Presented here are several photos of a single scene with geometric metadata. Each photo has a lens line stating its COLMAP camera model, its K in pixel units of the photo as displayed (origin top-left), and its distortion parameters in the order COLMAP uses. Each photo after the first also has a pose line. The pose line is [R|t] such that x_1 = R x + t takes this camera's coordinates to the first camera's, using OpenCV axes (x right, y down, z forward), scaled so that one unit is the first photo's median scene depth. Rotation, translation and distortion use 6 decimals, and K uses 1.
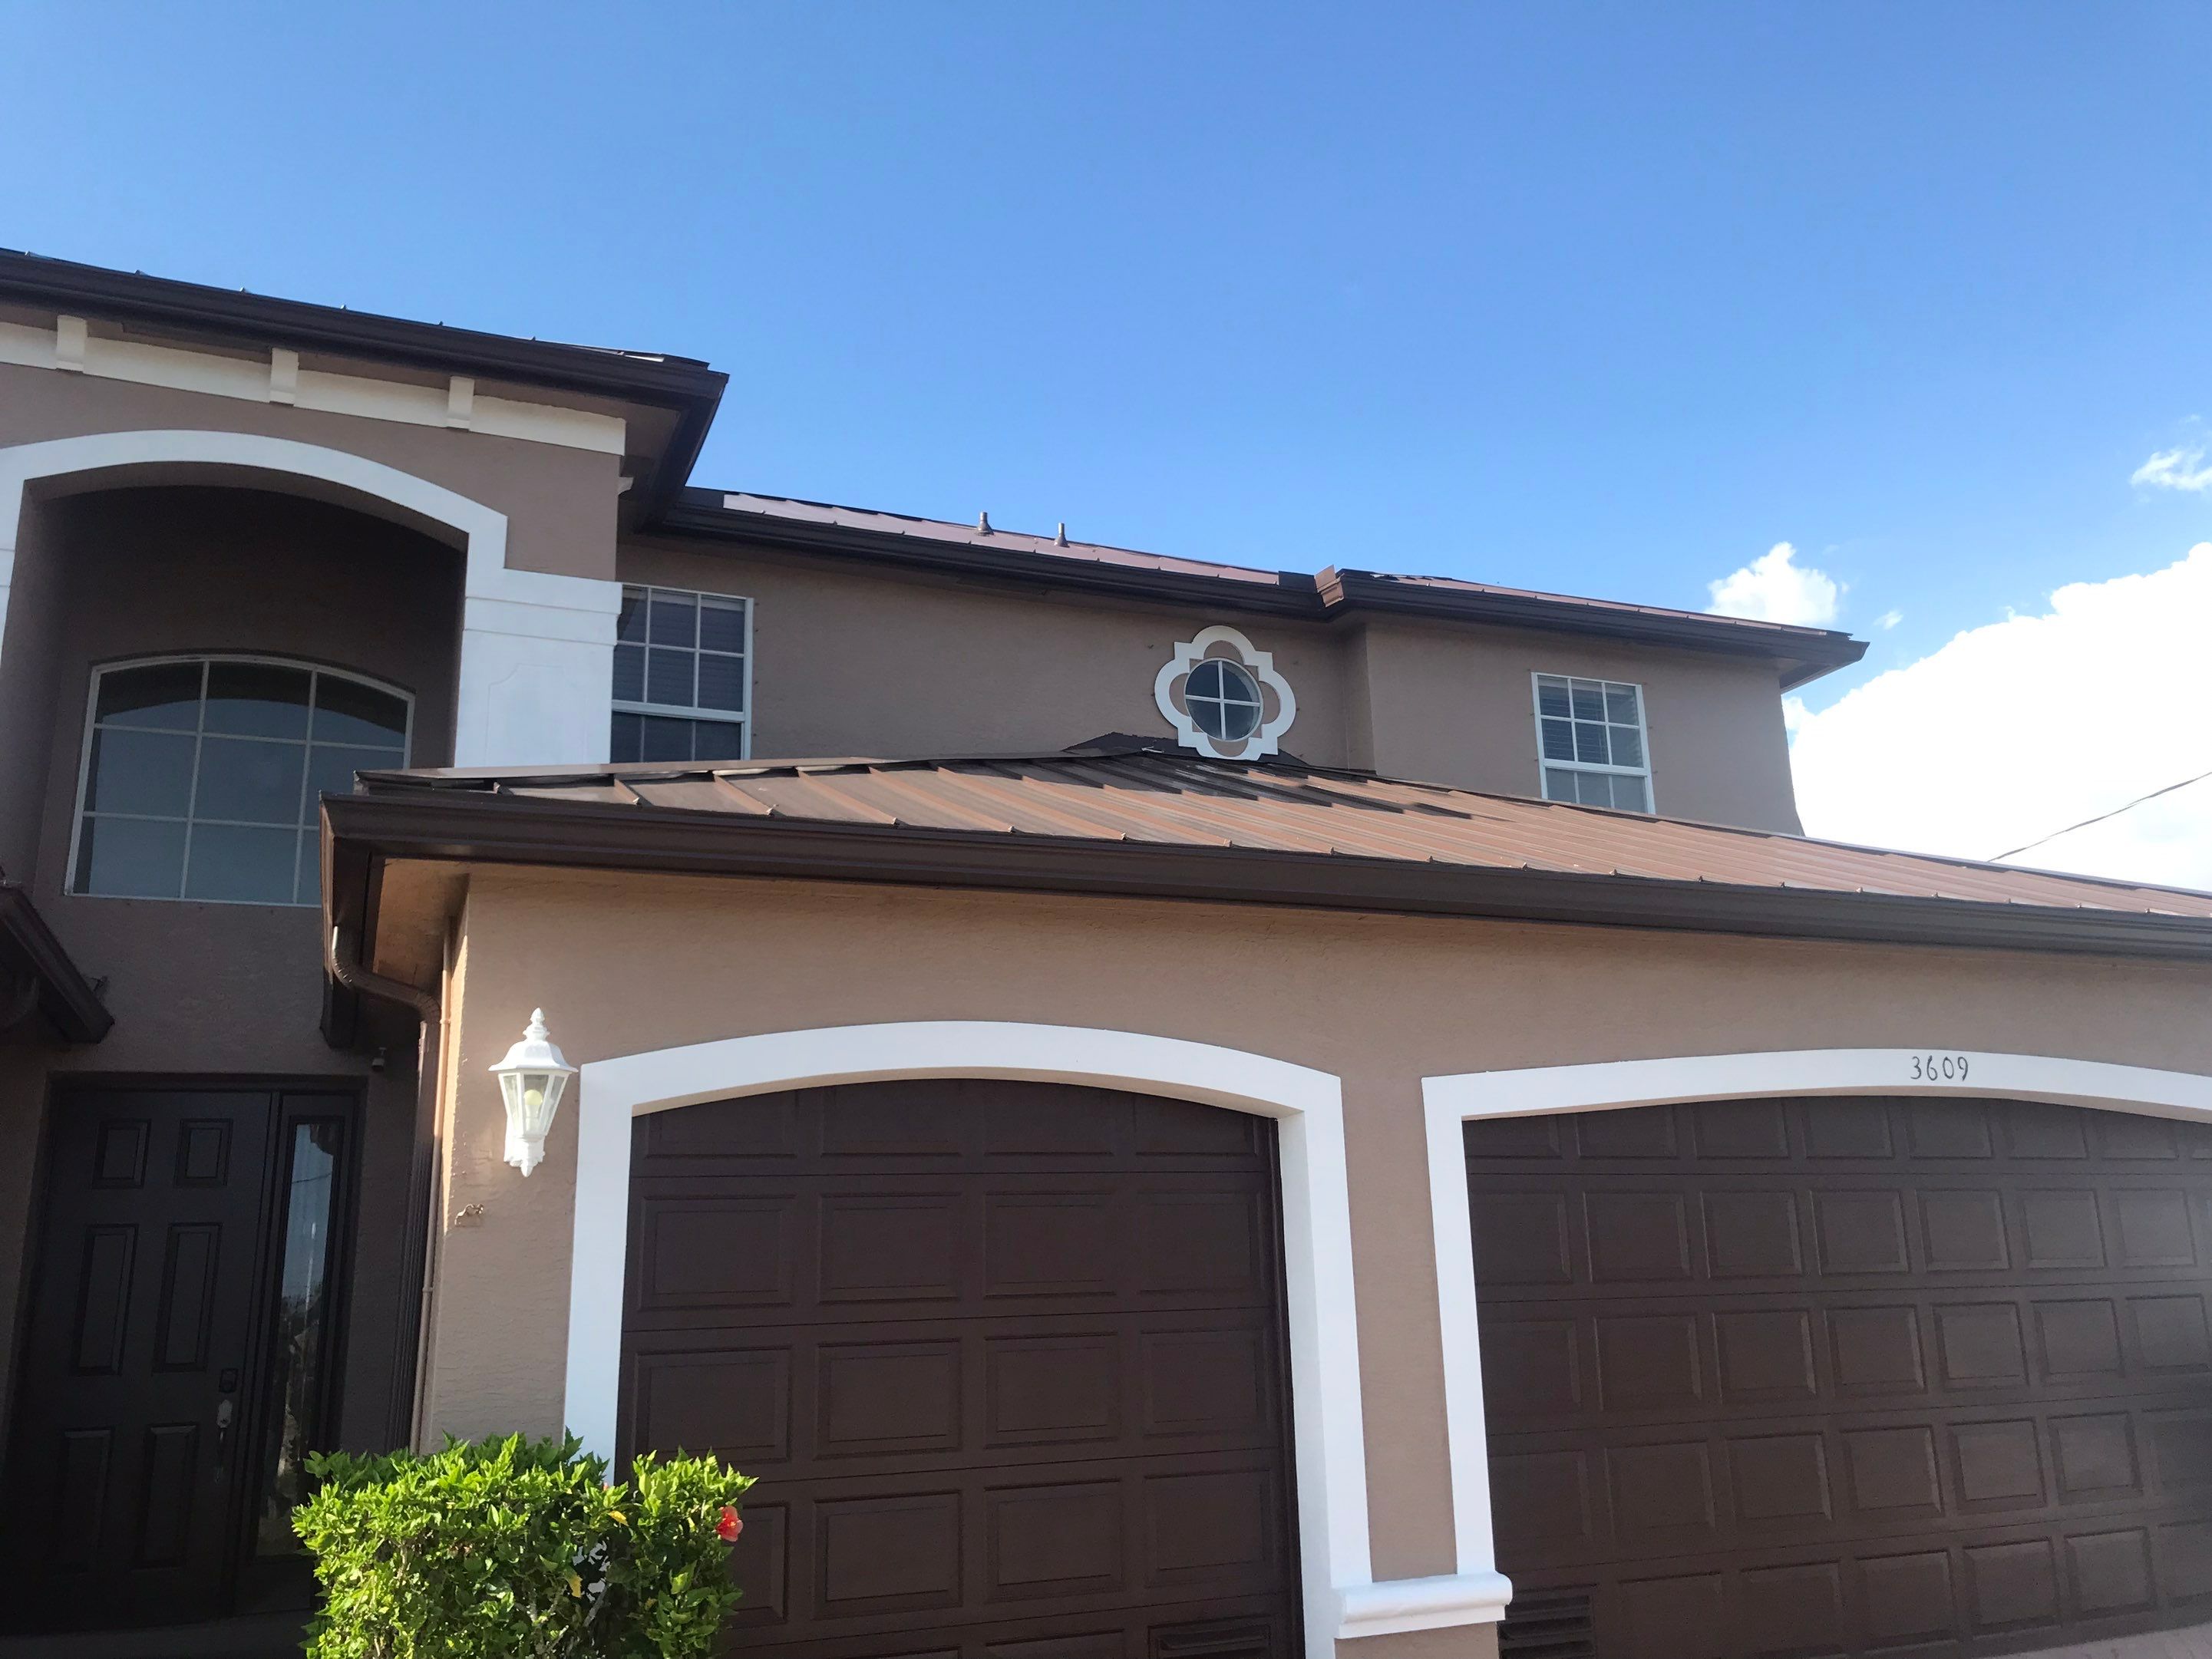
lens RADIAL K [[1802.1, 0, 1099.0], [0, 1802.1, 812.8], [0, 0, 1]] dist [0.036209, -0.049101]
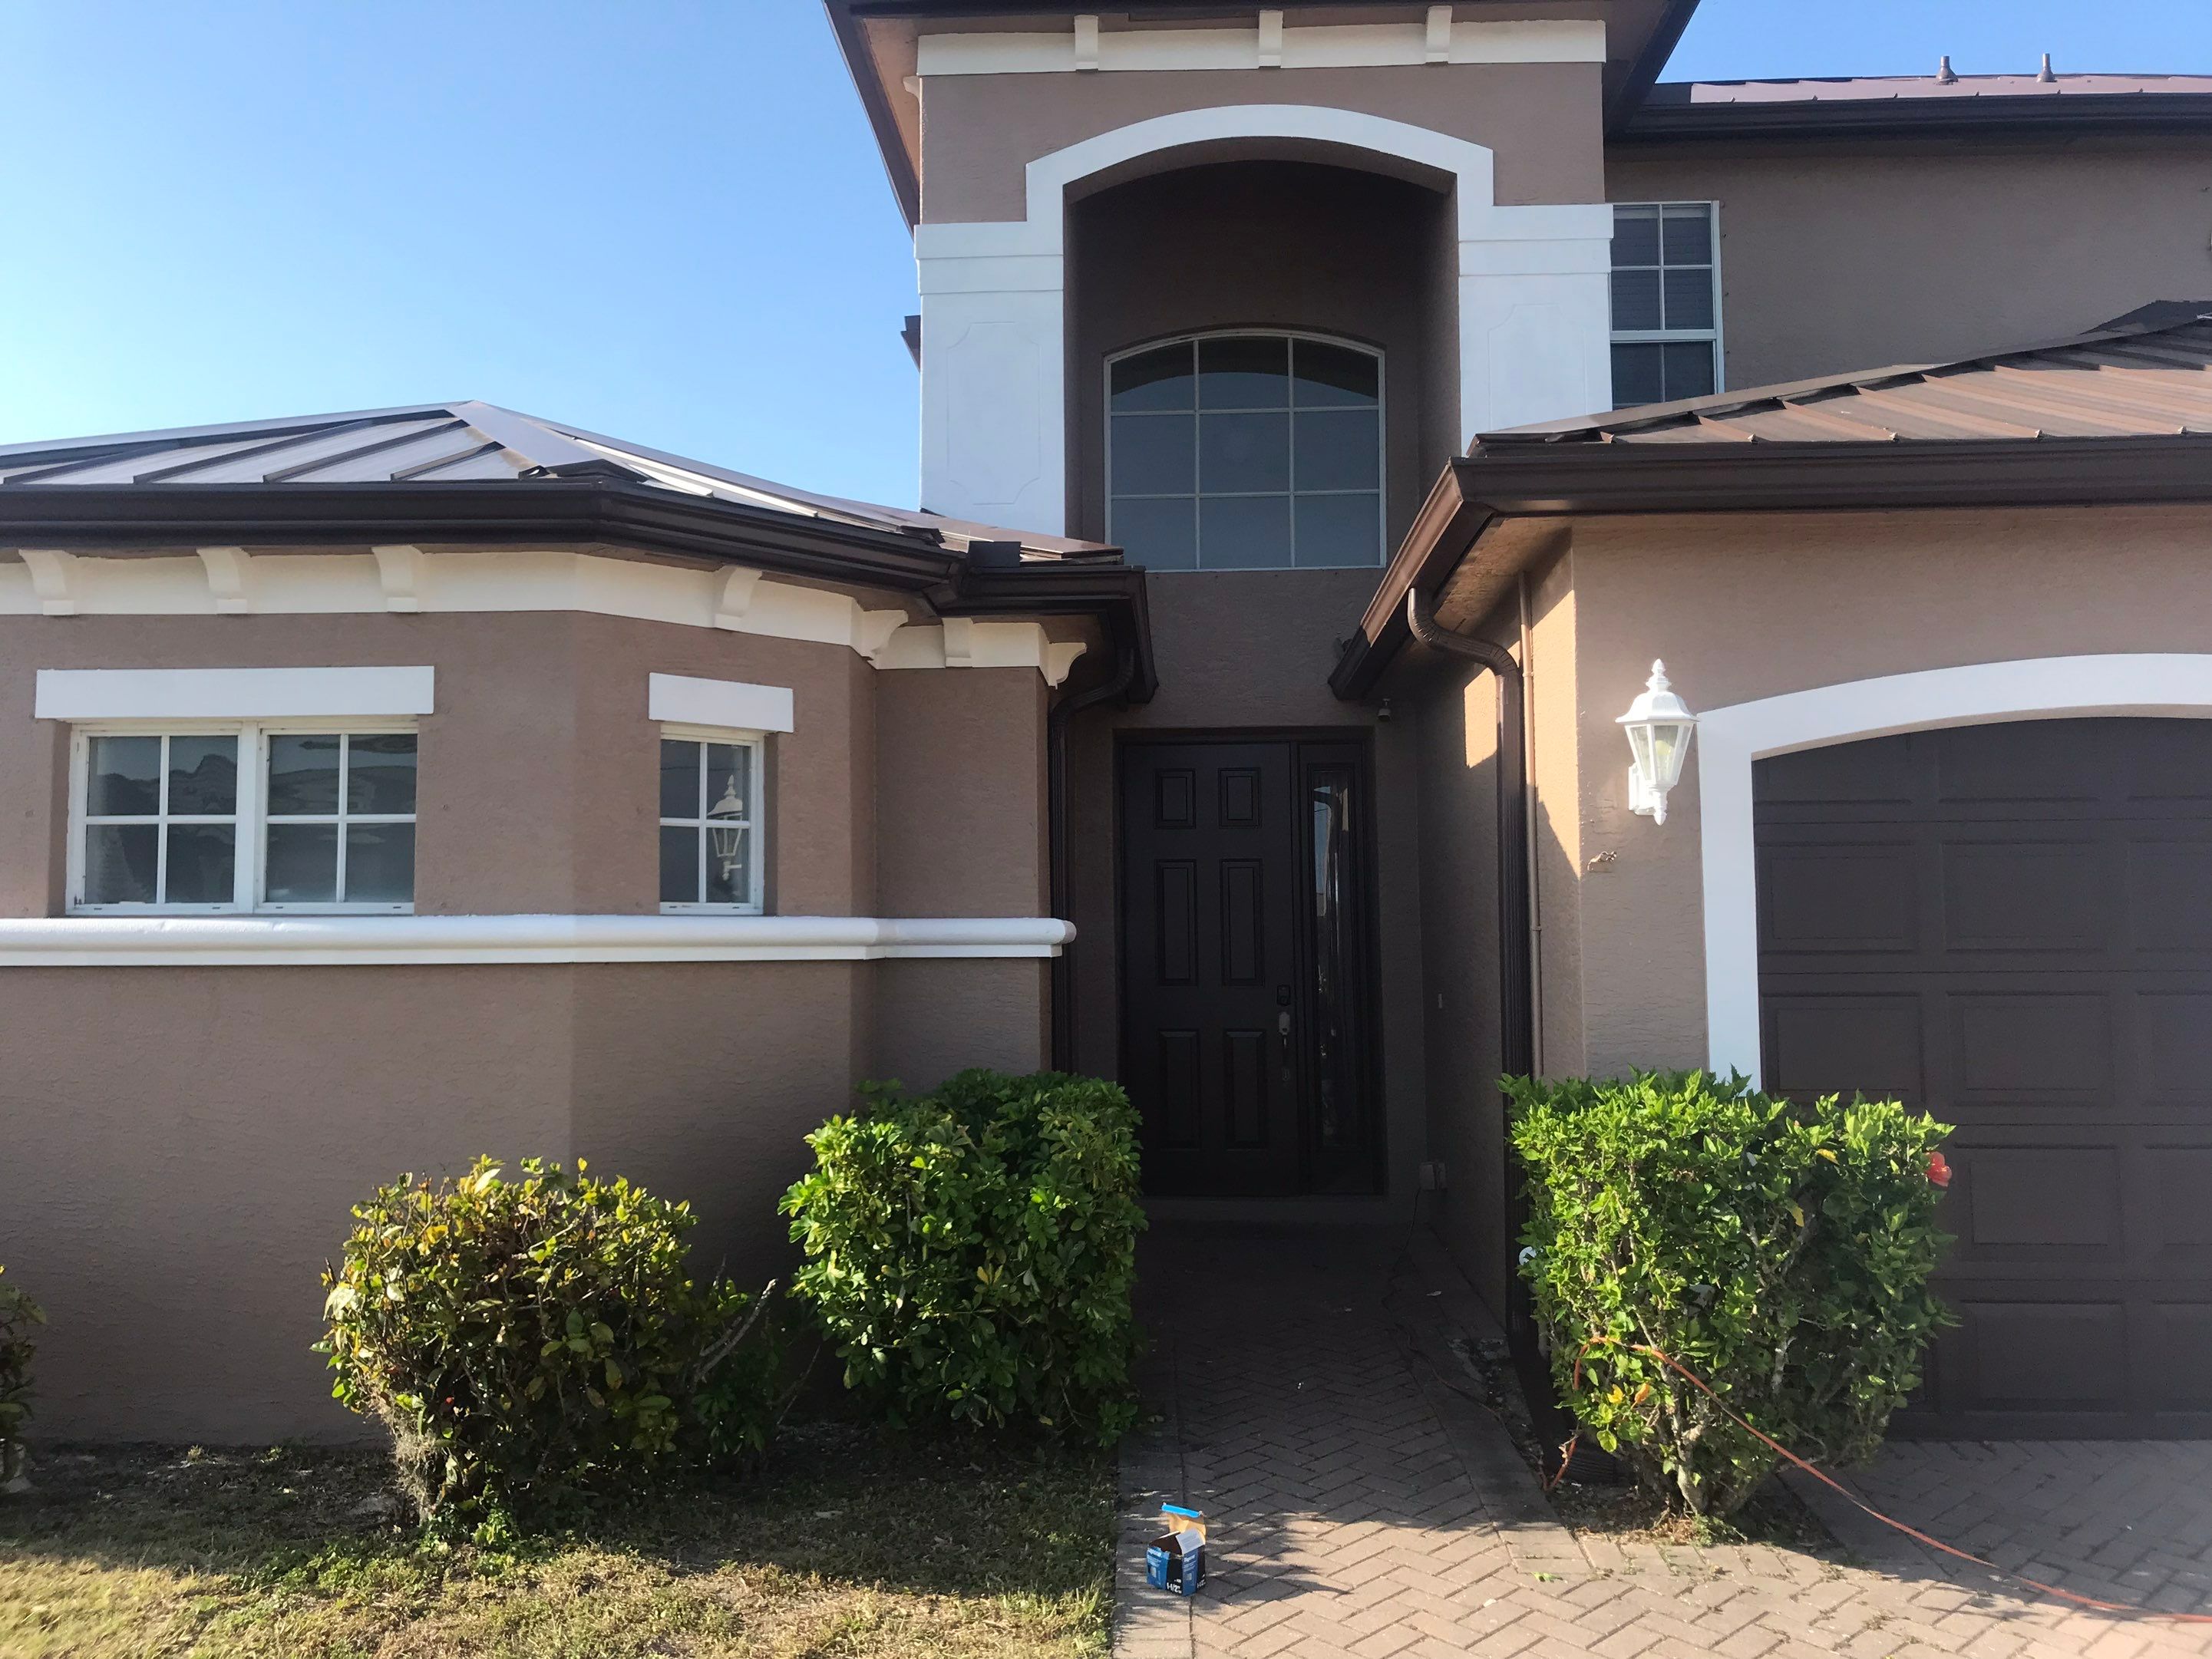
lens RADIAL K [[1802.1, 0, 1094.4], [0, 1802.1, 819.9], [0, 0, 1]] dist [0.036209, -0.049101]
pose [[0.904317, -0.002332, -0.426856, -0.106956], [0.089735, 0.978678, 0.184762, -0.011038], [0.417324, -0.205387, 0.885244, -0.018423]]
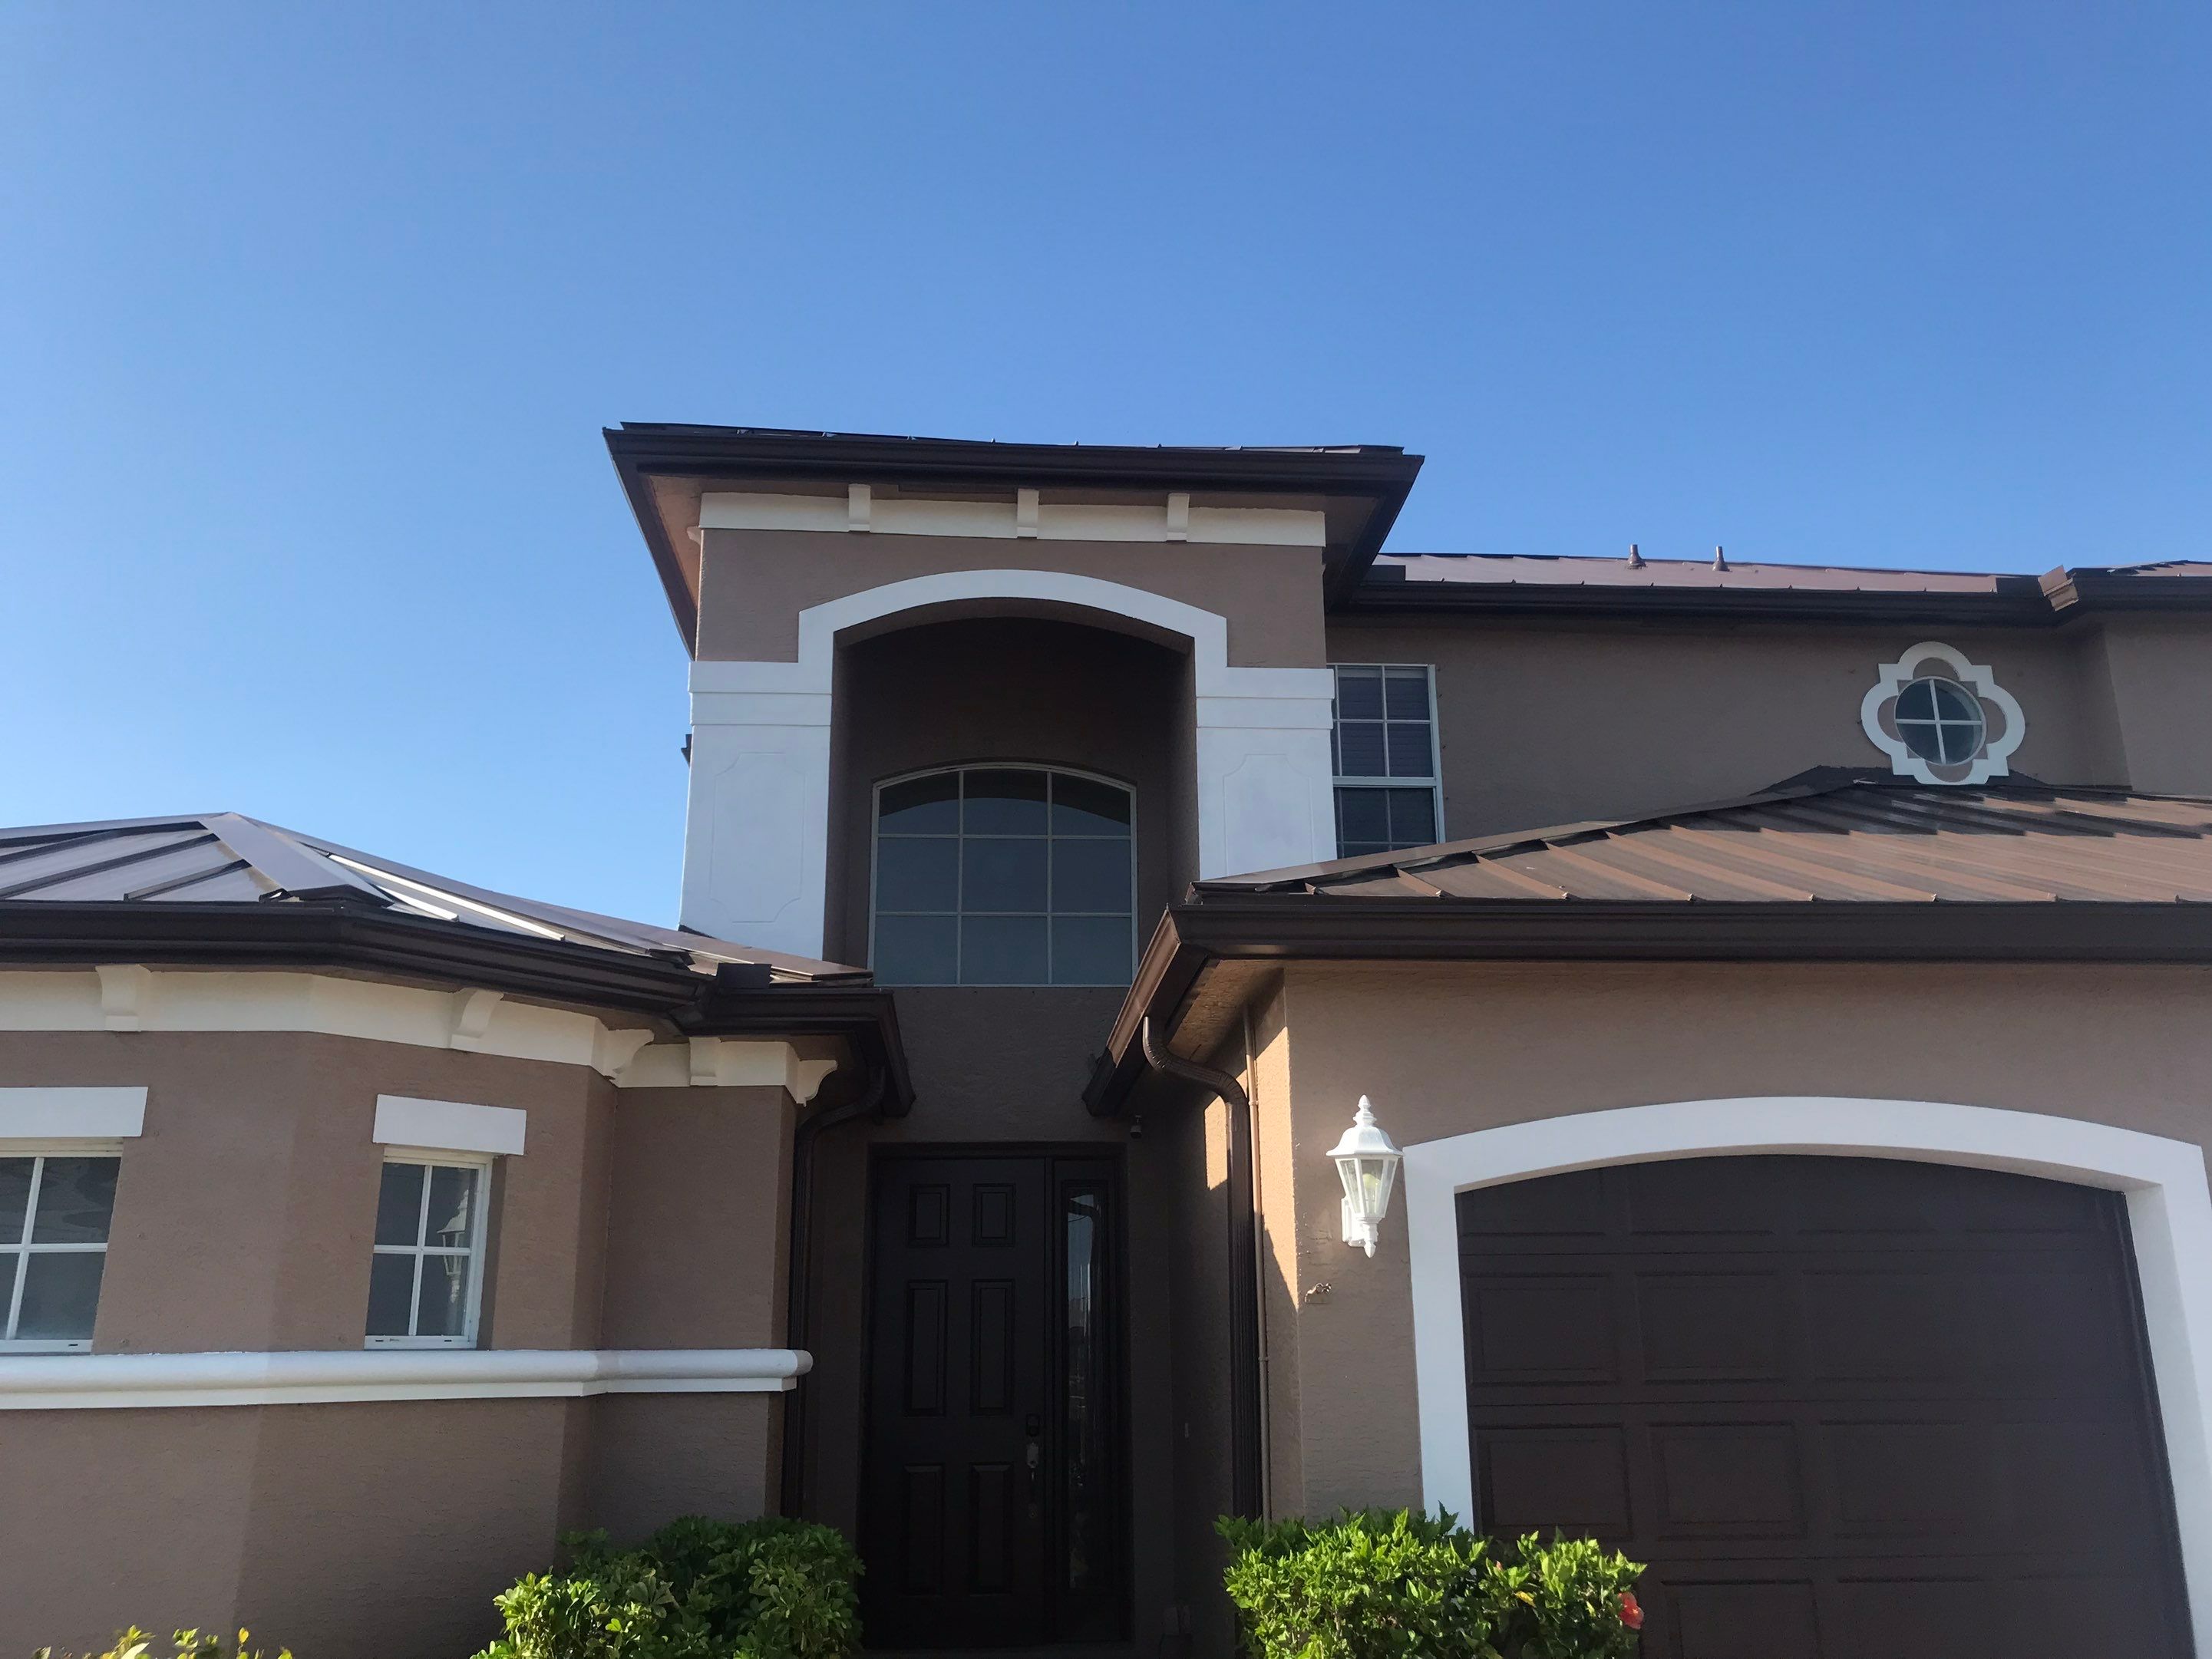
lens RADIAL K [[1802.1, 0, 1103.5], [0, 1802.1, 810.9], [0, 0, 1]] dist [0.036209, -0.049101]
pose [[0.948834, -0.069081, -0.308125, -0.075806], [0.063680, 0.997590, -0.027562, -0.024793], [0.309286, 0.006530, 0.950946, -0.033112]]
